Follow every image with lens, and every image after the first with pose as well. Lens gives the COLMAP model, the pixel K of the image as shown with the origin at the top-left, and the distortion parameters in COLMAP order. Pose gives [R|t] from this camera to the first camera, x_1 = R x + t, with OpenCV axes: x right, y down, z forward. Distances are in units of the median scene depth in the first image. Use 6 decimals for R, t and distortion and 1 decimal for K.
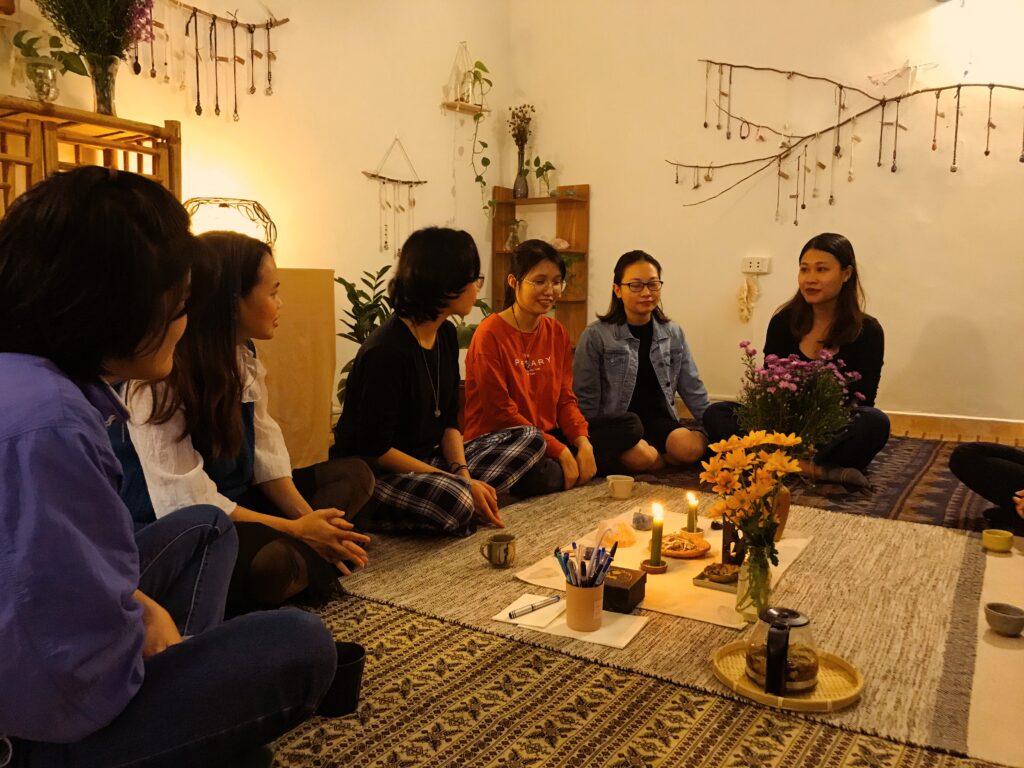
lens RADIAL K [[821.2, 0, 511.0], [0, 821.2, 388.6], [0, 0, 1]] dist [-0.003230, -0.001290]
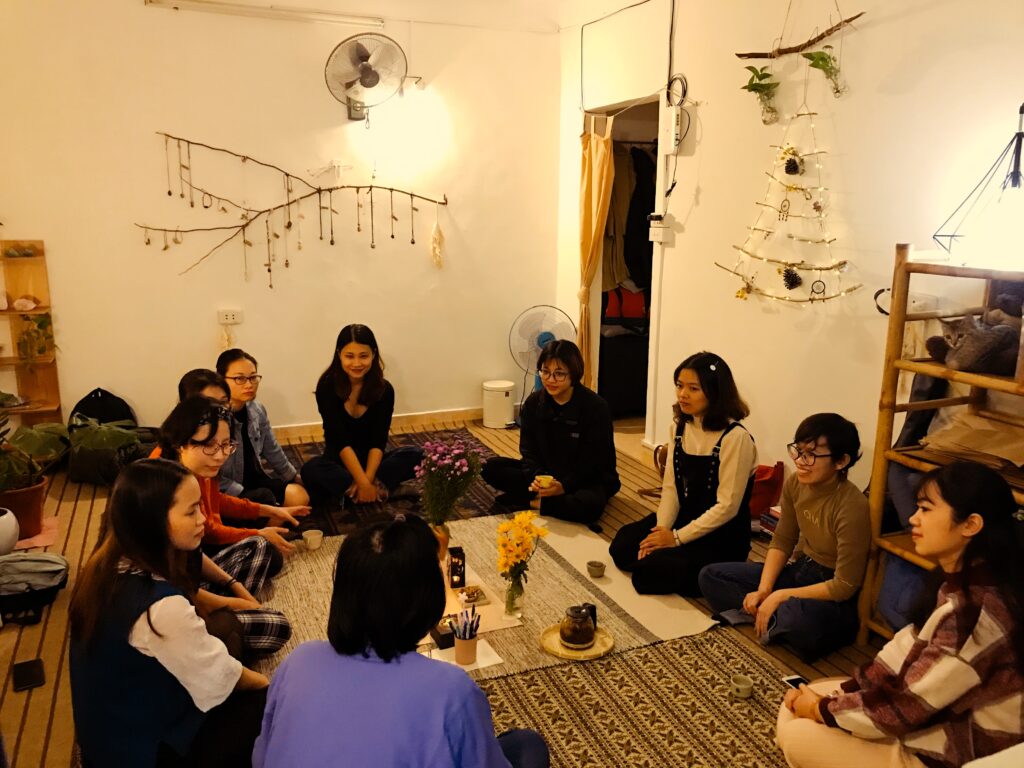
lens RADIAL K [[821.2, 0, 515.3], [0, 821.2, 377.4], [0, 0, 1]] dist [-0.003230, -0.001290]
pose [[0.558936, -0.171131, 0.811360, -0.469105], [0.090844, 0.985220, 0.145219, -0.213087], [-0.824220, -0.007461, 0.566221, 0.003387]]
